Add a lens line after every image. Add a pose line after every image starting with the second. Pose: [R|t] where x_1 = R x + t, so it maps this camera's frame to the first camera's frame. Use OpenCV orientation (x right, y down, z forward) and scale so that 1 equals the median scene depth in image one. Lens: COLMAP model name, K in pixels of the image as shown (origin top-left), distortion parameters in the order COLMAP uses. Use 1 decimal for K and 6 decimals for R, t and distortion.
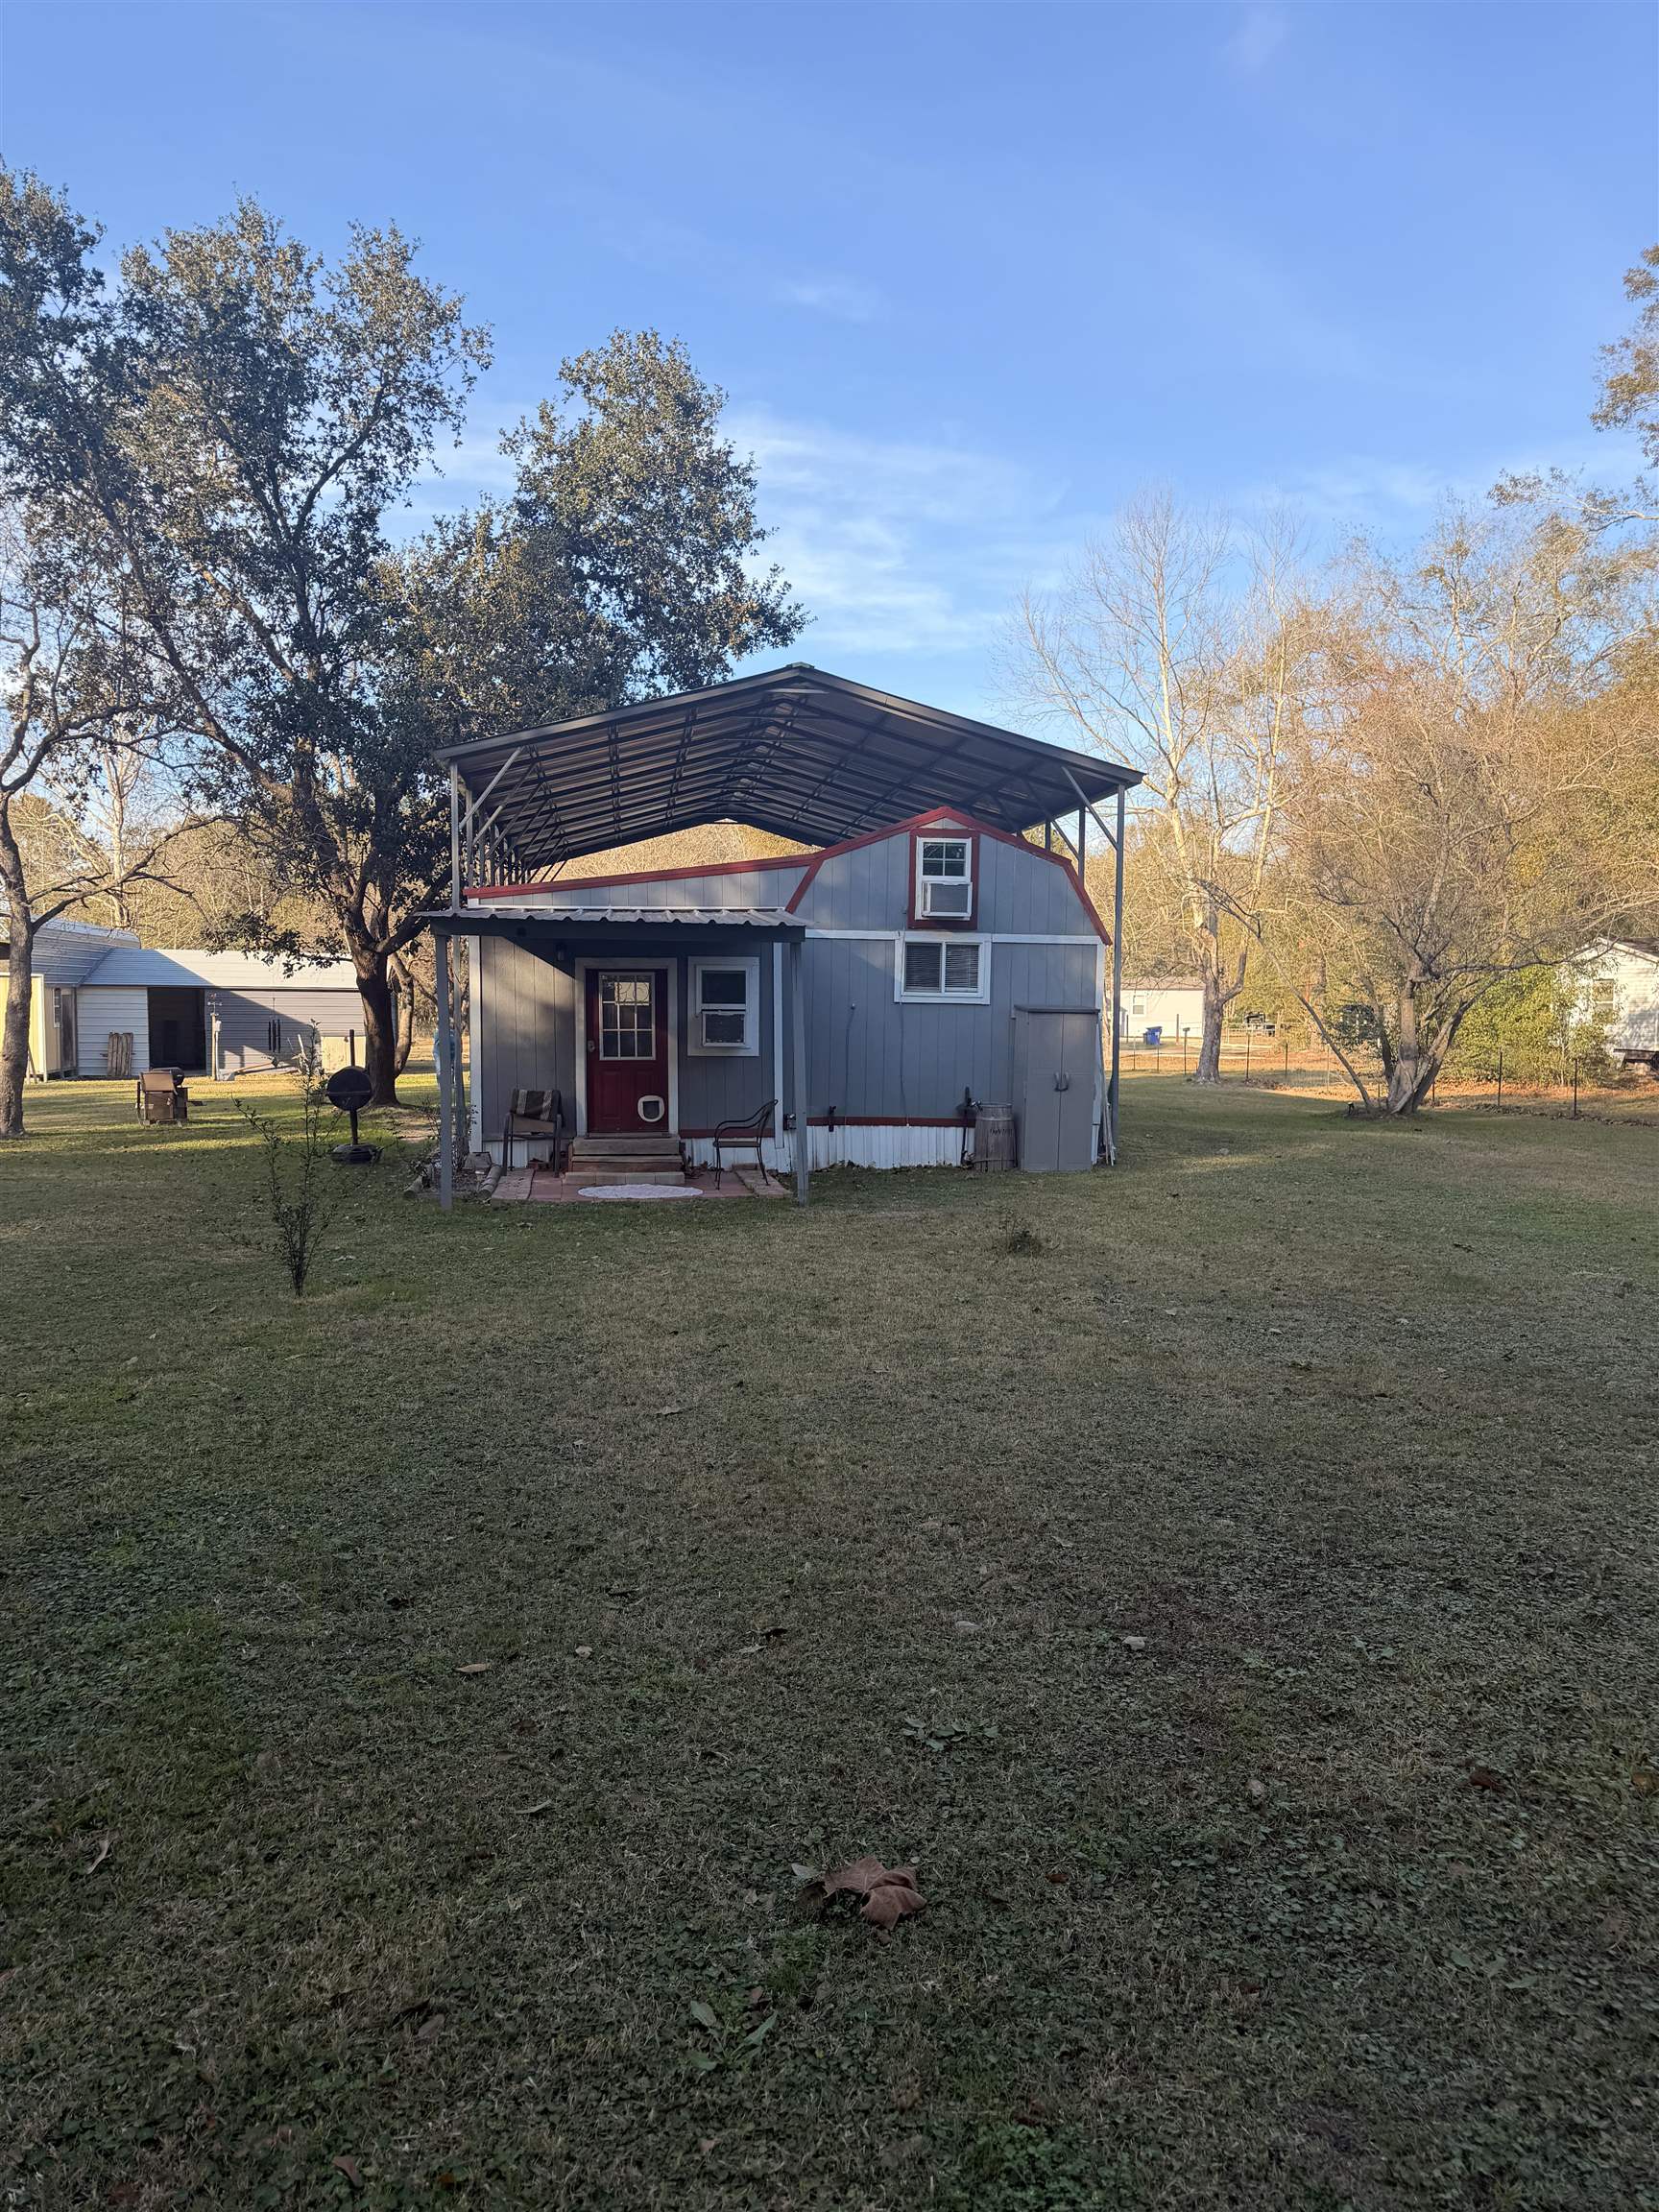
lens RADIAL K [[1545.6, 0, 824.4], [0, 1545.6, 1111.7], [0, 0, 1]] dist [0.046046, -0.054944]
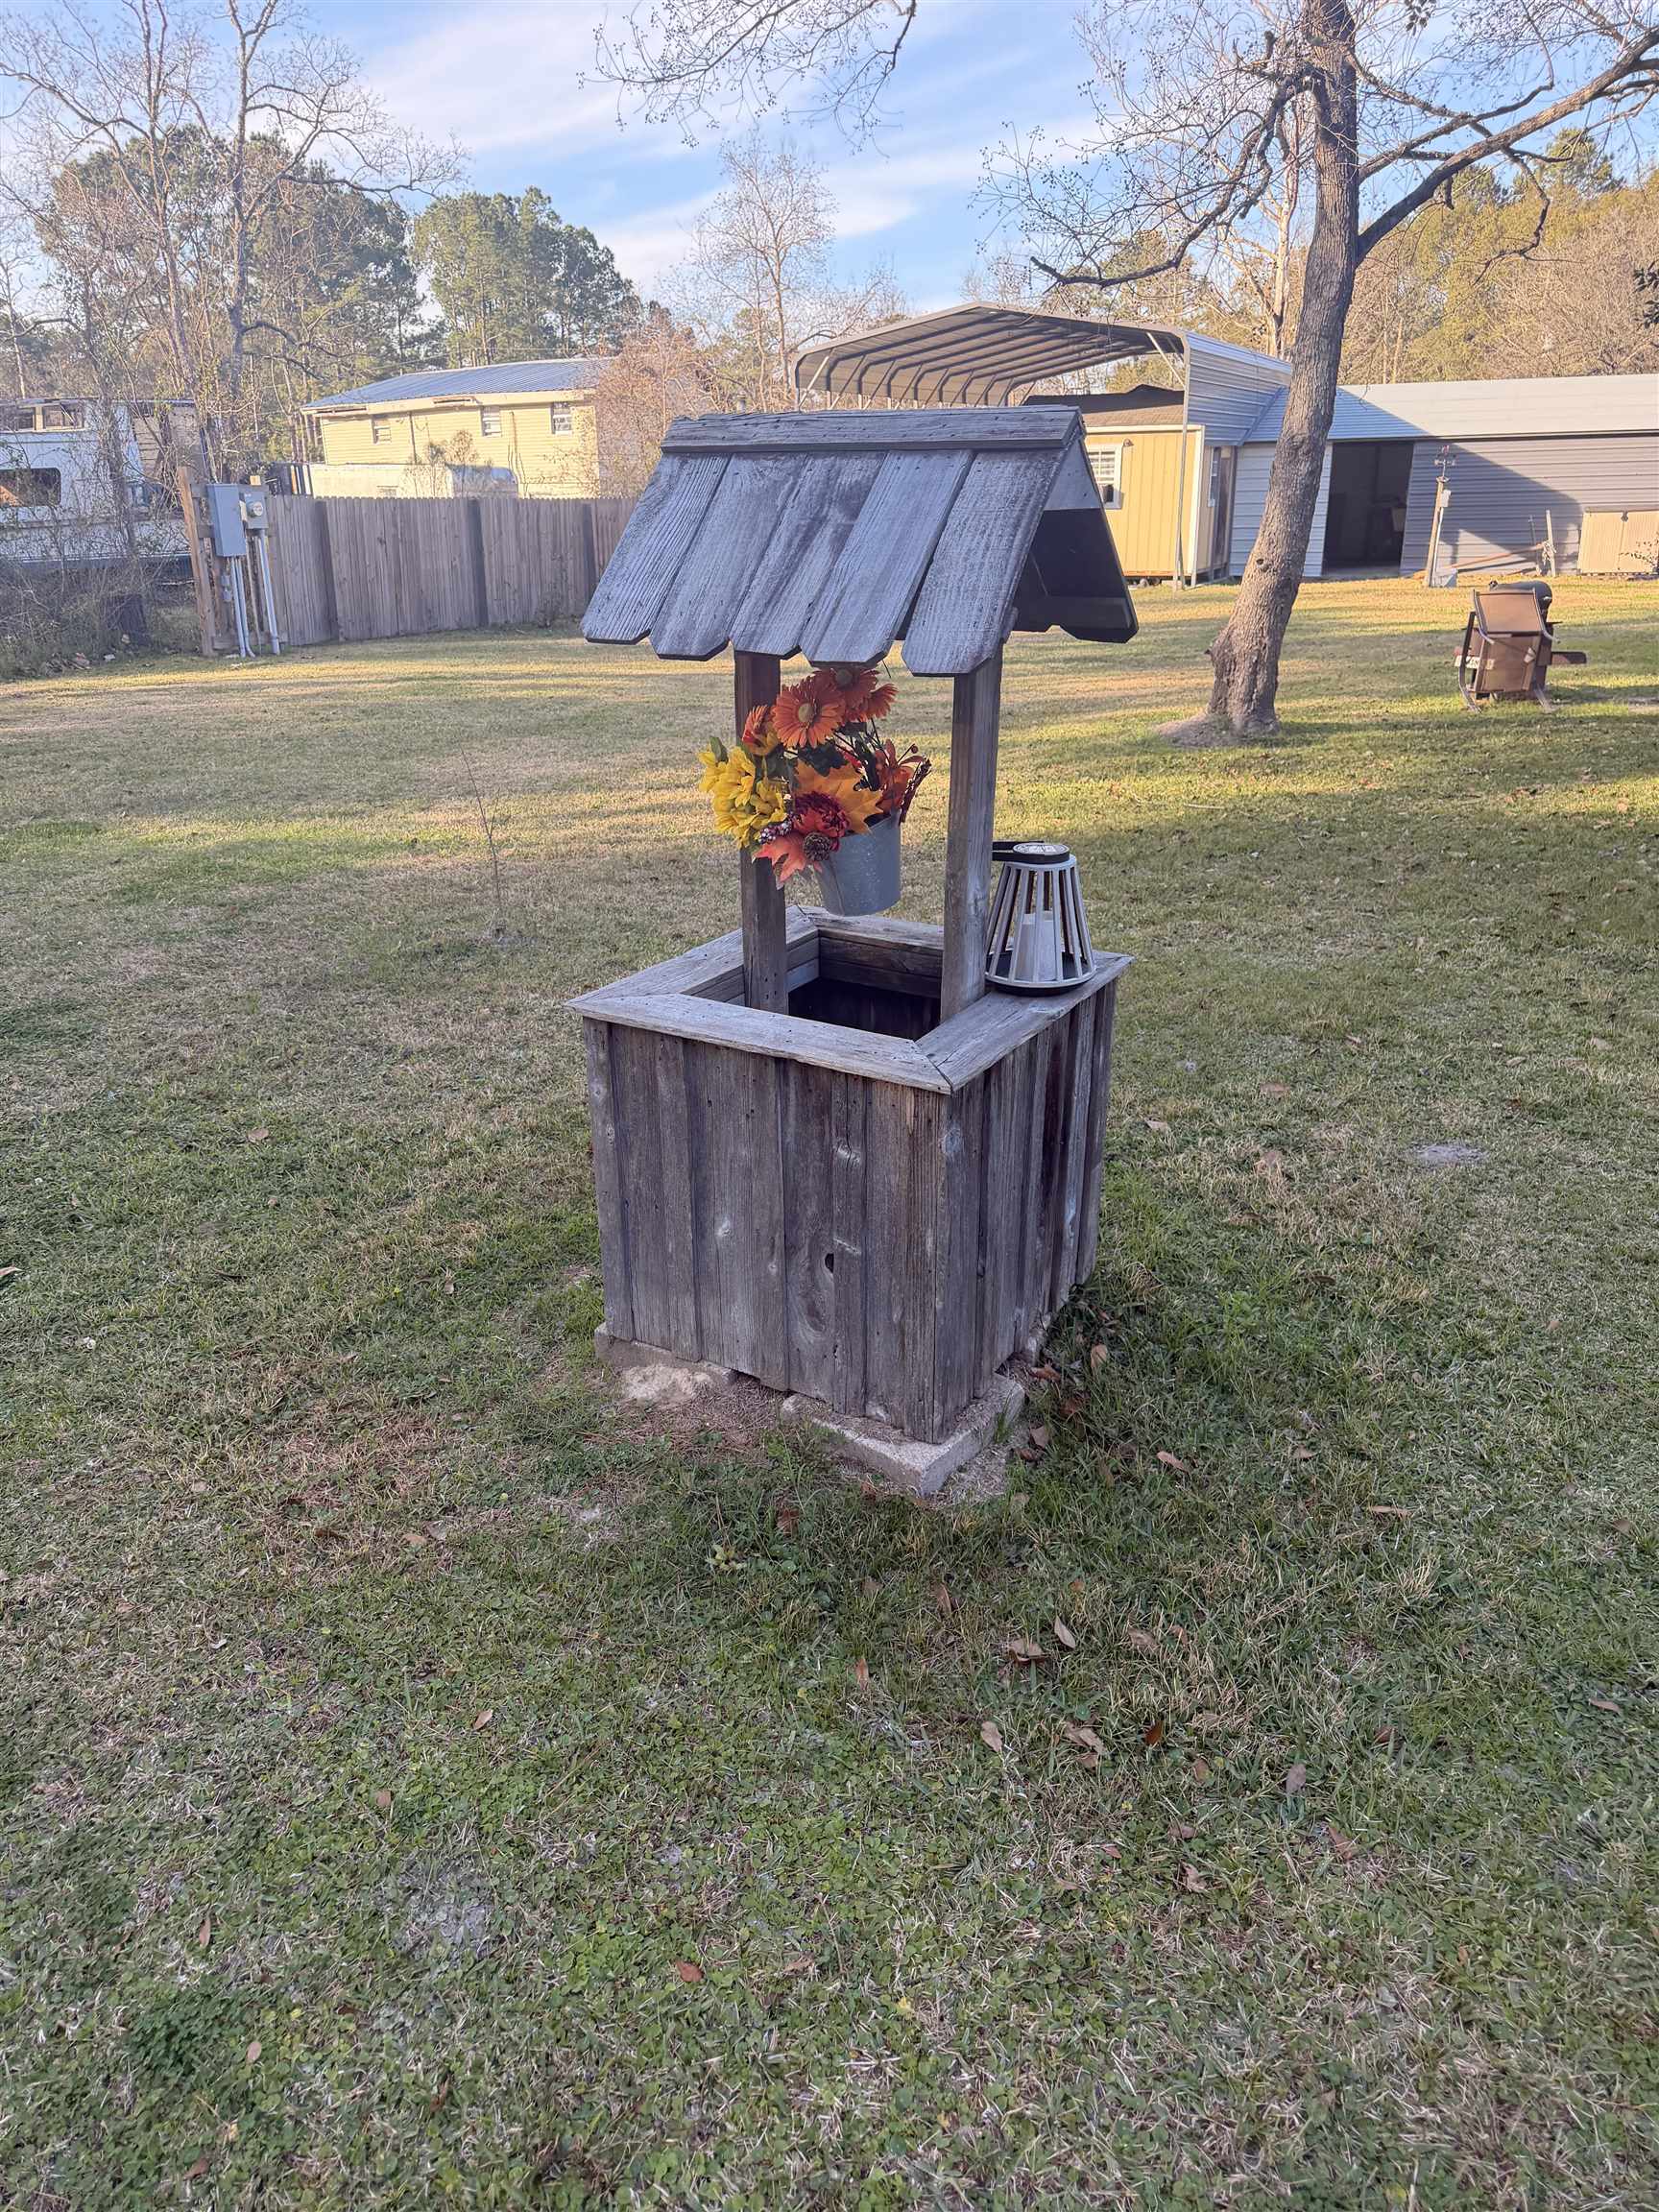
lens RADIAL K [[1545.6, 0, 831.1], [0, 1545.6, 1098.9], [0, 0, 1]] dist [0.046046, -0.054944]
pose [[0.803271, 0.196536, -0.562254, -0.336299], [-0.015706, 0.950652, 0.309862, -0.026365], [0.595407, -0.240072, 0.766718, 0.528600]]
